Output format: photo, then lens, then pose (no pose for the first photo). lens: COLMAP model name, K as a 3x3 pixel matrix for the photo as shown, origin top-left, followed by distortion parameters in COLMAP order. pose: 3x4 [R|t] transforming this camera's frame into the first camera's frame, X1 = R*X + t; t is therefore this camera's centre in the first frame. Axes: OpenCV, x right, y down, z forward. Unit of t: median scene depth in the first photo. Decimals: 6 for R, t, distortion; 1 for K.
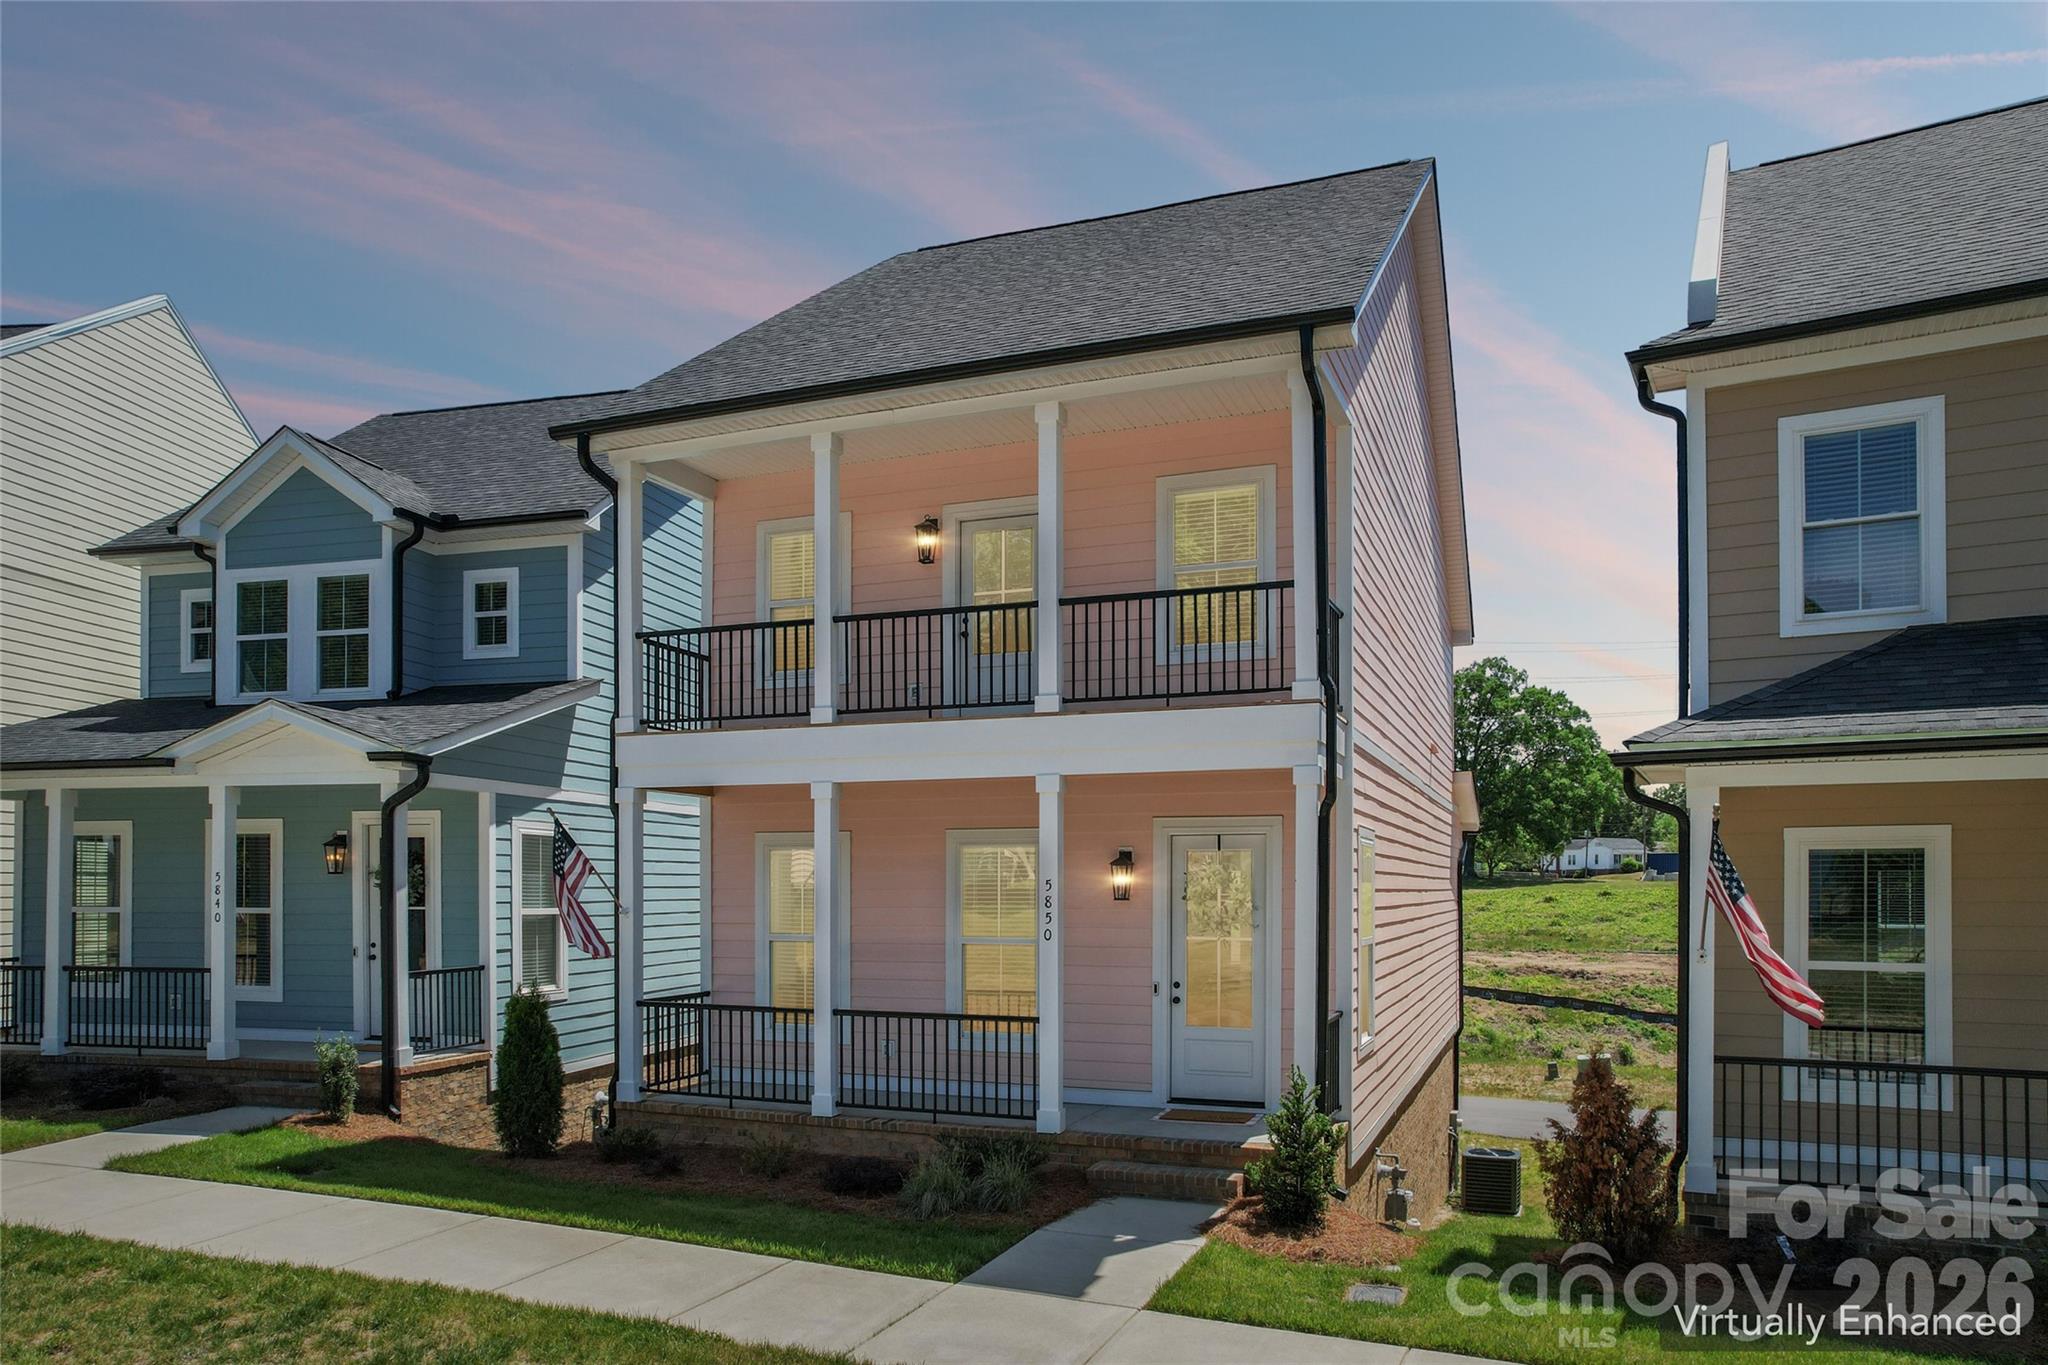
lens RADIAL K [[1350.8, 0, 1033.8], [0, 1350.8, 665.7], [0, 0, 1]] dist [-0.071435, 0.060106]
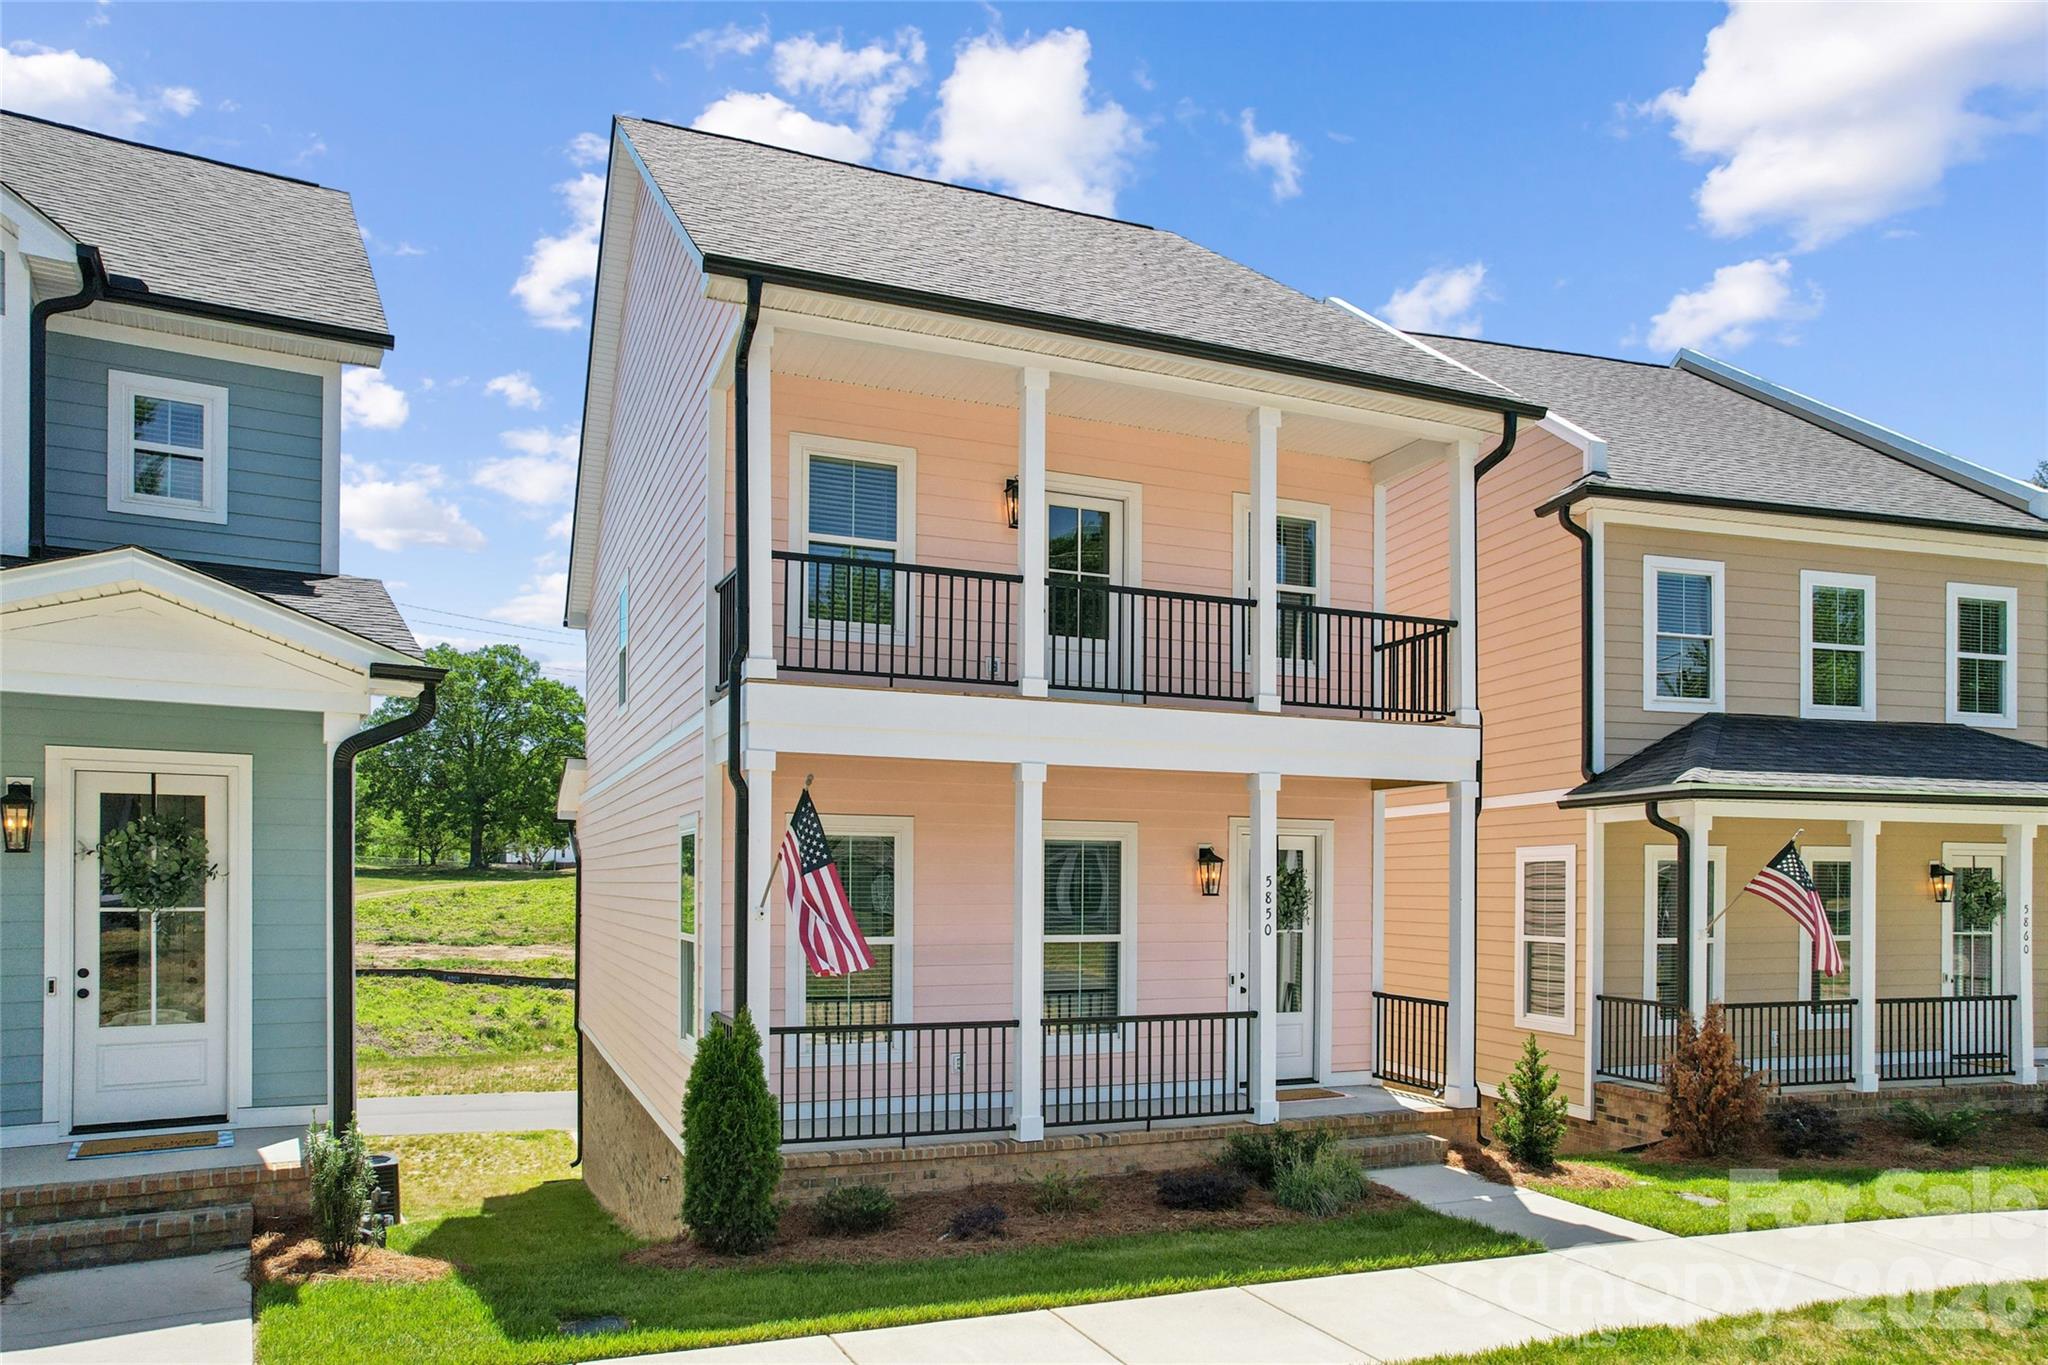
lens RADIAL K [[1350.8, 0, 1023.3], [0, 1350.8, 674.5], [0, 0, 1]] dist [-0.071435, 0.060106]
pose [[0.722009, 0.111021, 0.682918, -0.779169], [-0.119689, 0.992203, -0.034761, 0.060793], [-0.681452, -0.056640, 0.729667, 0.365467]]
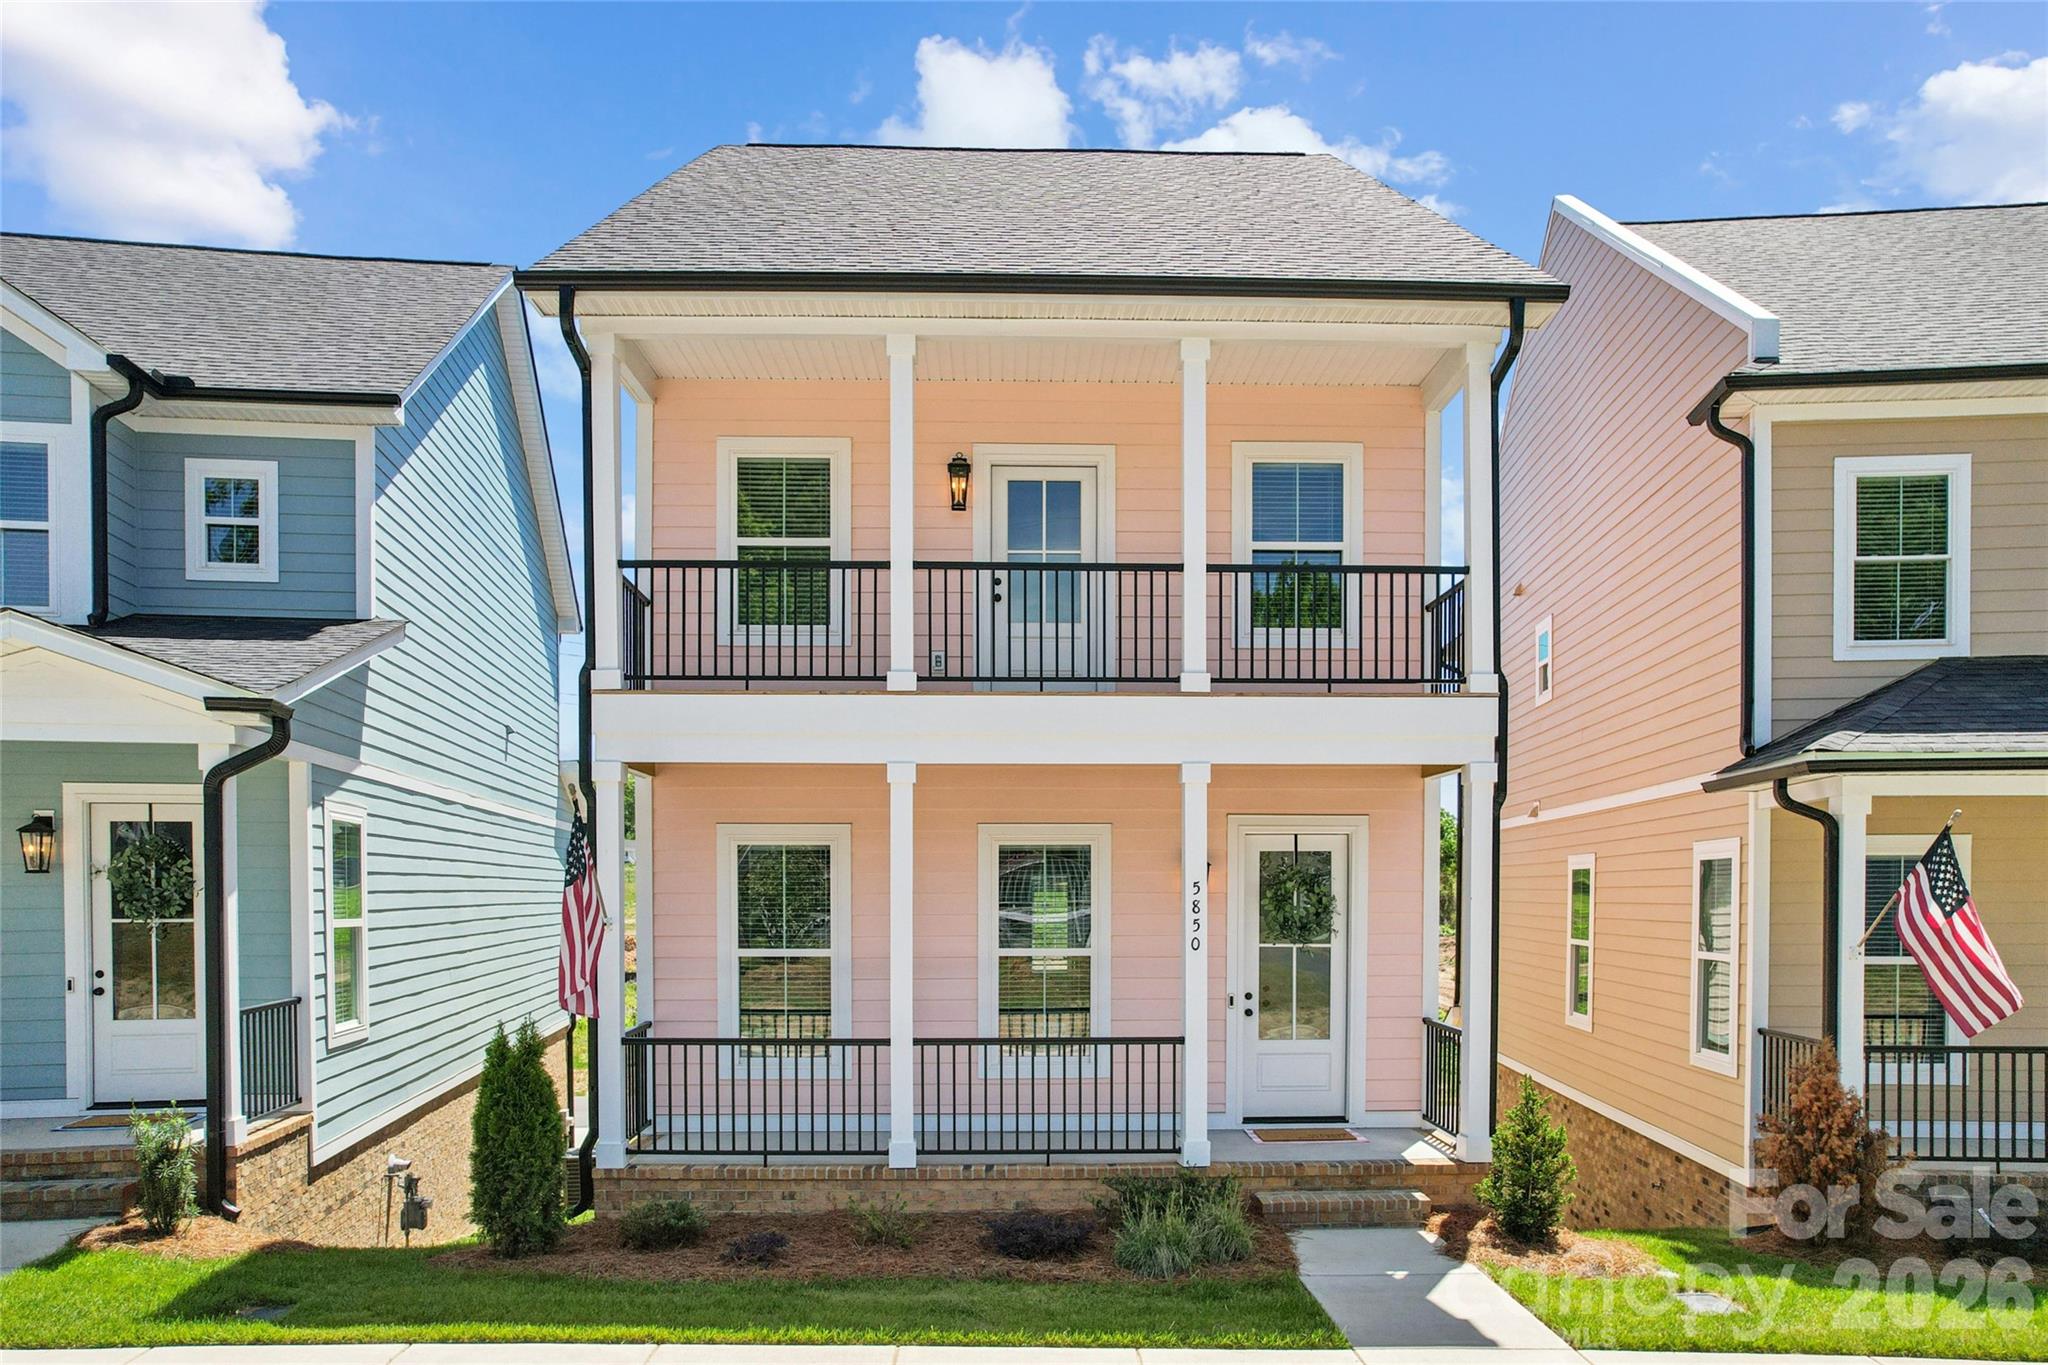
lens RADIAL K [[1368.1, 0, 980.9], [0, 1368.1, 728.0], [0, 0, 1]] dist [-0.053147, 0.038628]
pose [[0.921965, 0.046846, 0.384430, -0.435593], [-0.062357, 0.997662, 0.027974, 0.039974], [-0.382221, -0.049763, 0.922730, 0.218331]]
